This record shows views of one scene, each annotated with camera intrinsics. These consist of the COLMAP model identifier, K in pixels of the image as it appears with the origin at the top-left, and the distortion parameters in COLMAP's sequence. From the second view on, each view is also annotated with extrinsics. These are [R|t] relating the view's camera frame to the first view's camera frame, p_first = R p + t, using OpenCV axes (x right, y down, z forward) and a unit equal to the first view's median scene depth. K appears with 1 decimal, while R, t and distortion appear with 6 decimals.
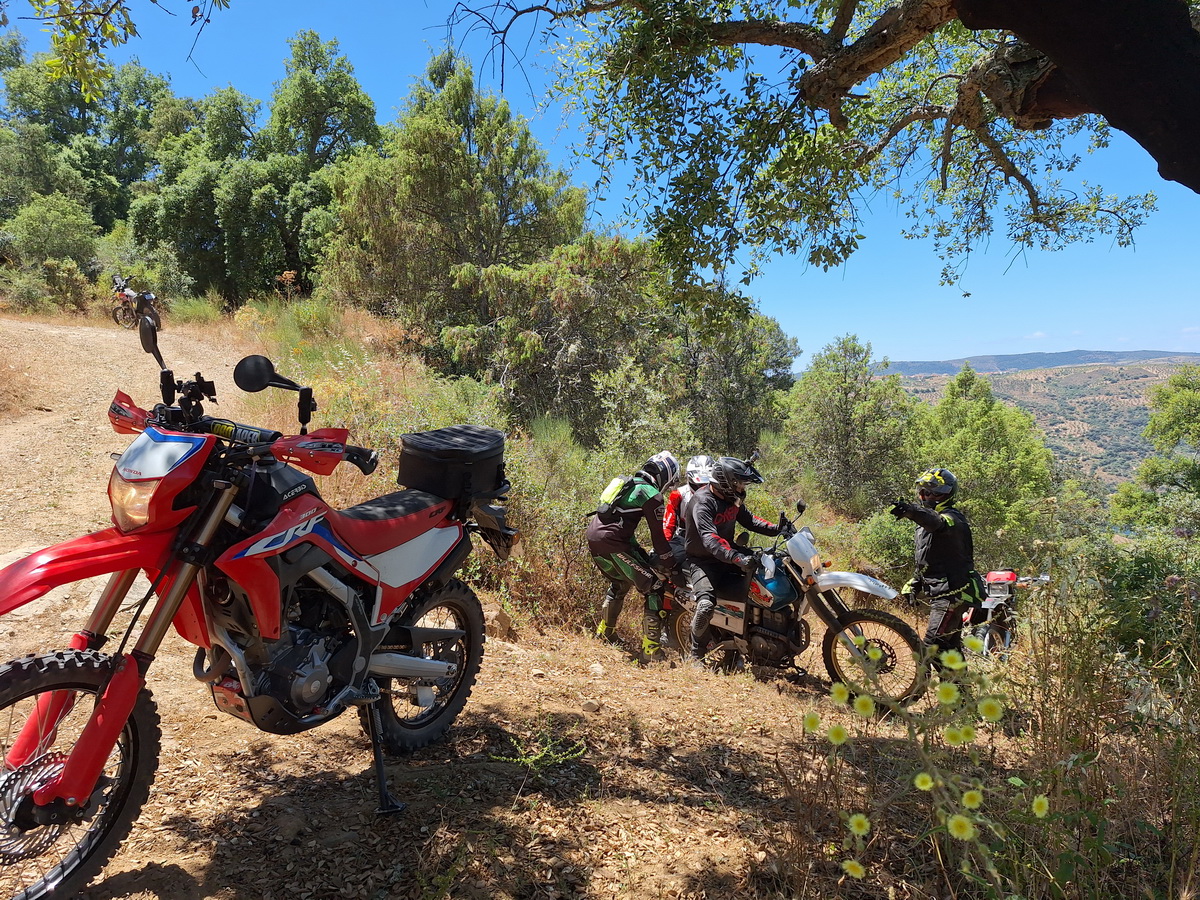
lens RADIAL K [[845.8, 0, 606.1], [0, 845.8, 455.2], [0, 0, 1]] dist [0.153375, -0.207627]
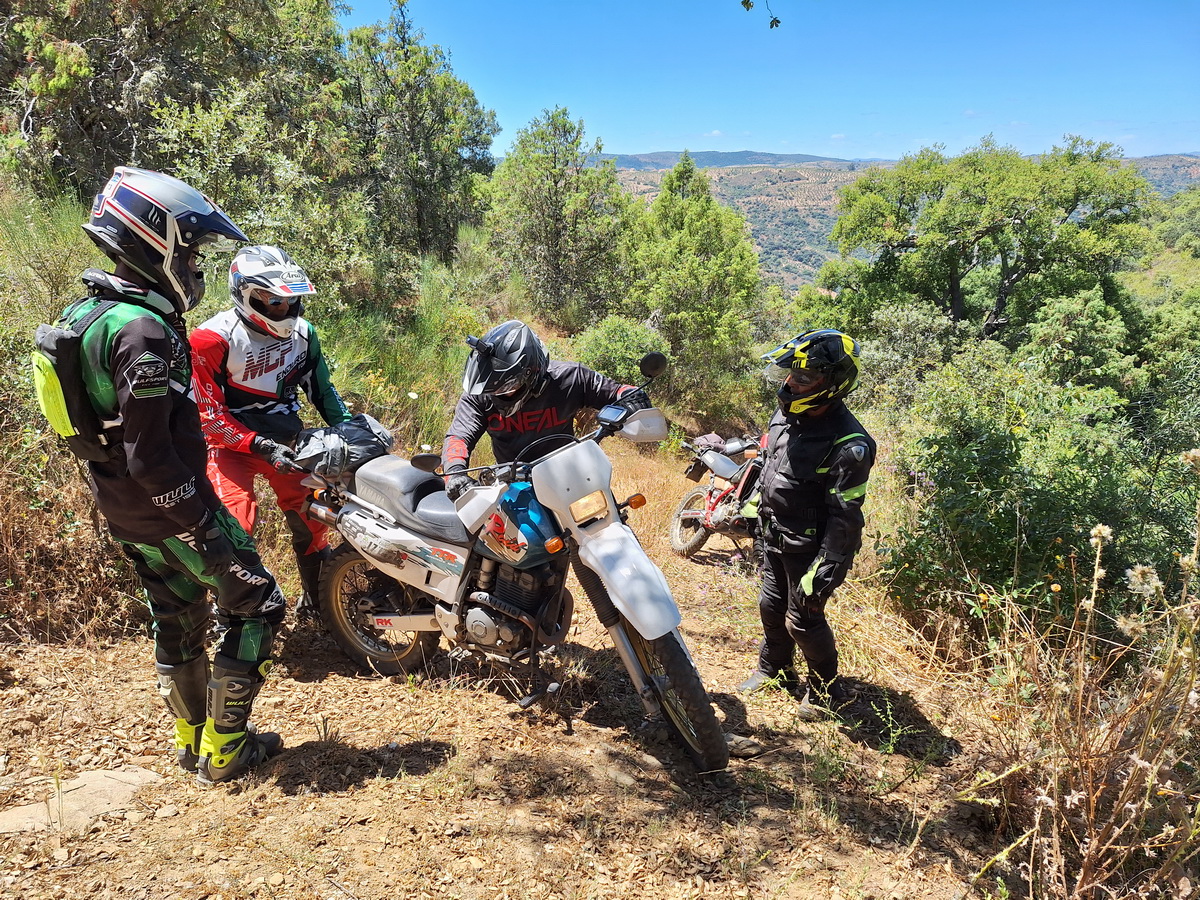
lens RADIAL K [[845.8, 0, 606.1], [0, 845.8, 455.2], [0, 0, 1]] dist [0.153375, -0.207627]
pose [[0.940086, -0.062289, 0.335199, 0.023301], [-0.018719, 0.972256, 0.233169, -0.007579], [-0.340423, -0.225474, 0.912838, 0.138344]]
